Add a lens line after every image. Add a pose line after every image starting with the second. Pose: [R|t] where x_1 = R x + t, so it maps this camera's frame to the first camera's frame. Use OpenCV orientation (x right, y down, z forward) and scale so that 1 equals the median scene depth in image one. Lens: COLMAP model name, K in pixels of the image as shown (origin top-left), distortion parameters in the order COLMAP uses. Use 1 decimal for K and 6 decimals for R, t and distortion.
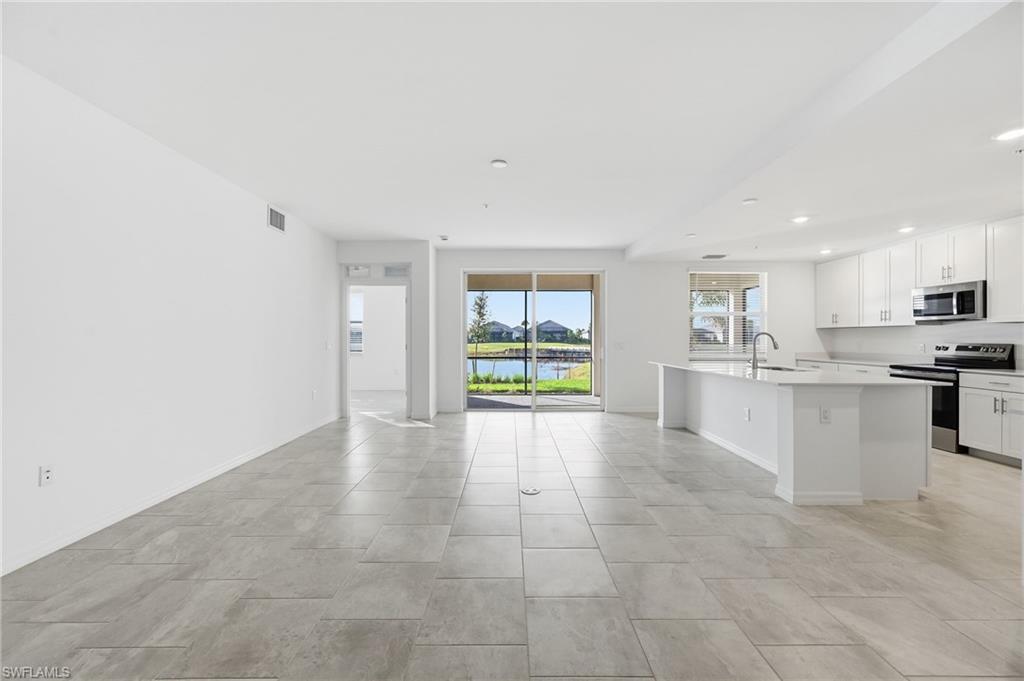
lens RADIAL K [[408.0, 0, 509.5], [0, 408.0, 338.0], [0, 0, 1]] dist [0.000259, 0.000332]
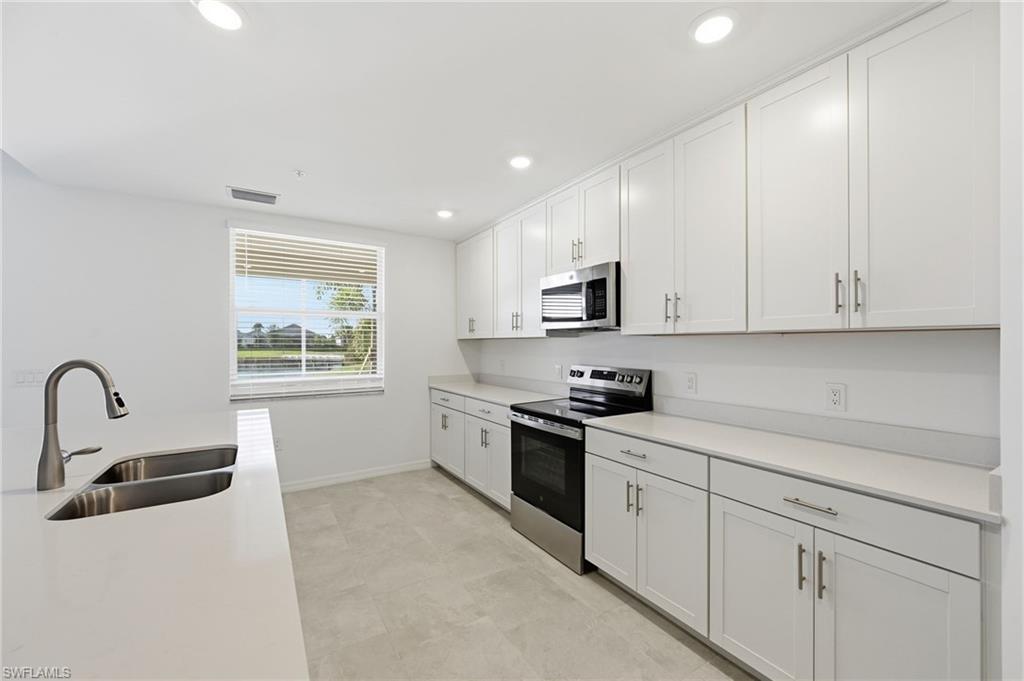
lens RADIAL K [[408.0, 0, 510.5], [0, 408.0, 343.9], [0, 0, 1]] dist [0.000259, 0.000332]
pose [[0.846985, -0.001046, 0.531616, 0.589316], [0.001798, 0.999998, -0.000897, -0.019605], [-0.531614, 0.001716, 0.846985, 0.479512]]
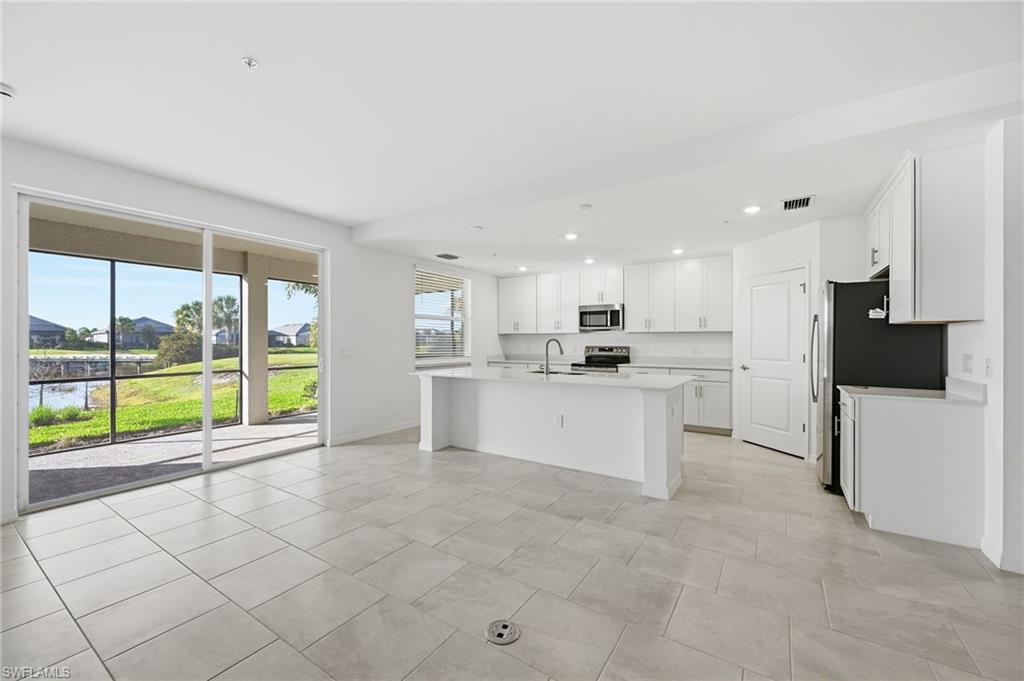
lens RADIAL K [[408.0, 0, 512.5], [0, 408.0, 340.5], [0, 0, 1]] dist [0.000259, 0.000332]
pose [[0.549708, -0.000643, 0.835357, -0.238365], [0.001124, 0.999999, 0.000030, -0.006673], [-0.835356, 0.000922, 0.549708, 0.421970]]
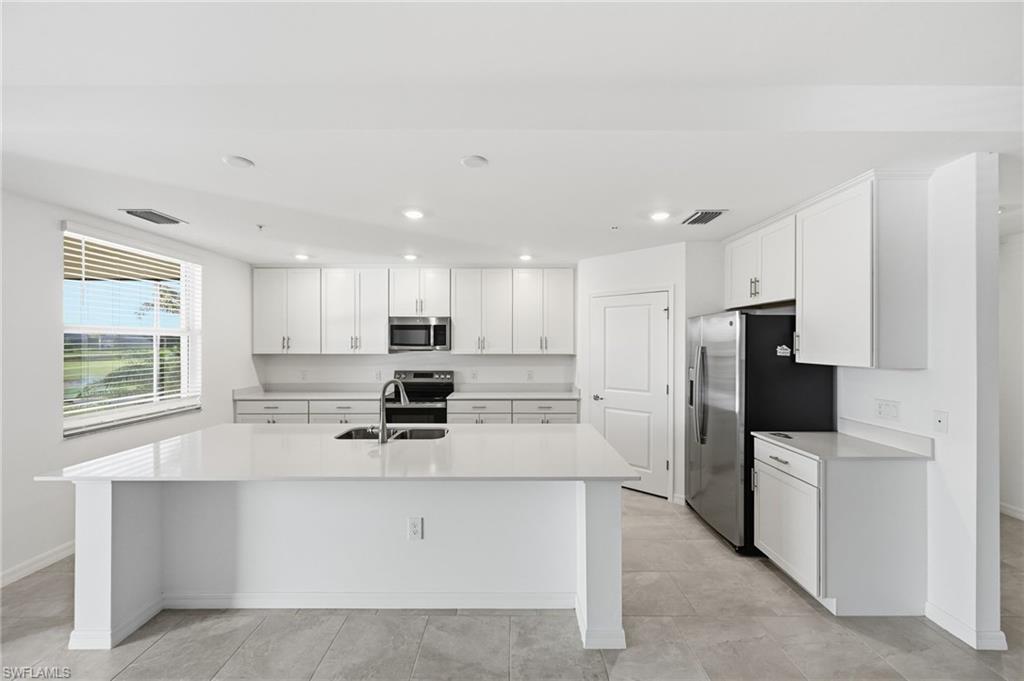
lens RADIAL K [[408.0, 0, 512.9], [0, 408.0, 342.0], [0, 0, 1]] dist [0.000259, 0.000332]
pose [[-0.003471, 0.001925, 0.999992, 0.009721], [-0.000365, 0.999998, -0.001926, -0.055893], [-0.999994, -0.000372, -0.003471, 0.668662]]
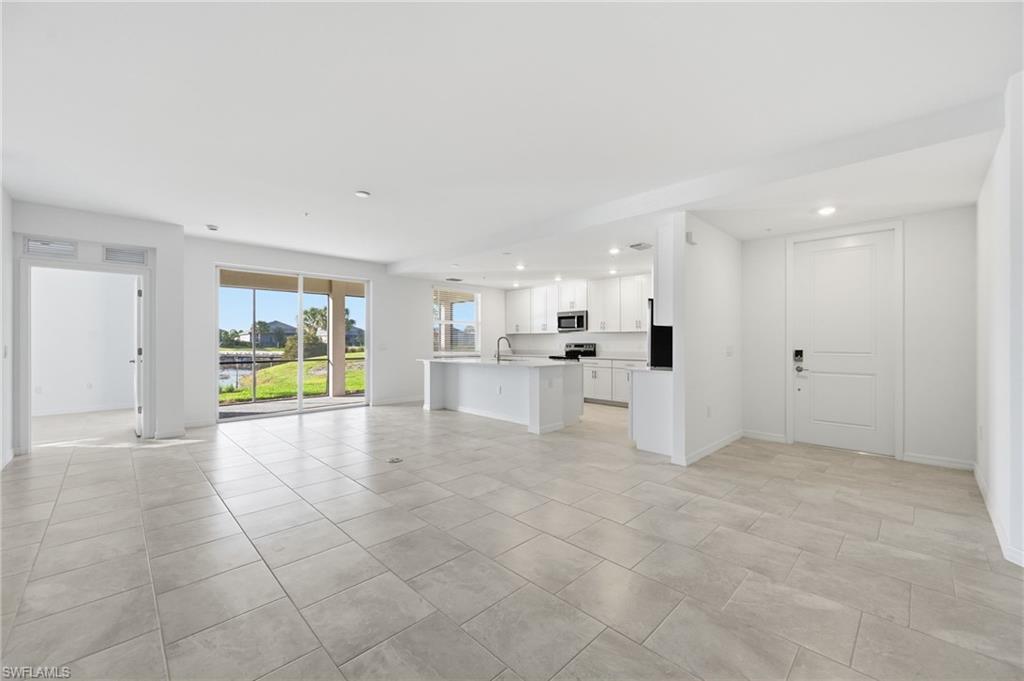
lens RADIAL K [[408.0, 0, 513.4], [0, 408.0, 339.4], [0, 0, 1]] dist [0.000259, 0.000332]
pose [[0.710187, 0.001824, 0.704010, -0.355086], [0.000240, 0.999996, -0.002833, 0.000634], [-0.704013, 0.002181, 0.710184, -0.100167]]
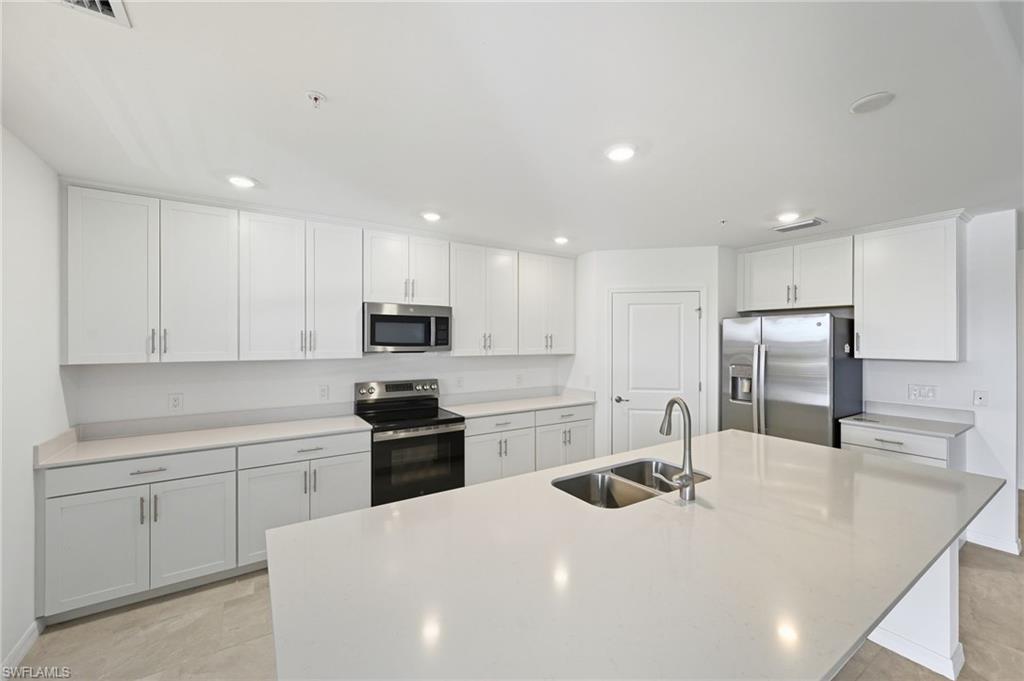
lens RADIAL K [[408.0, 0, 512.7], [0, 408.0, 338.6], [0, 0, 1]] dist [0.000259, 0.000332]
pose [[-0.552871, 0.002267, 0.833264, 0.308166], [-0.001403, 0.999992, -0.003652, -0.057774], [-0.833266, -0.003188, -0.552864, 1.101722]]
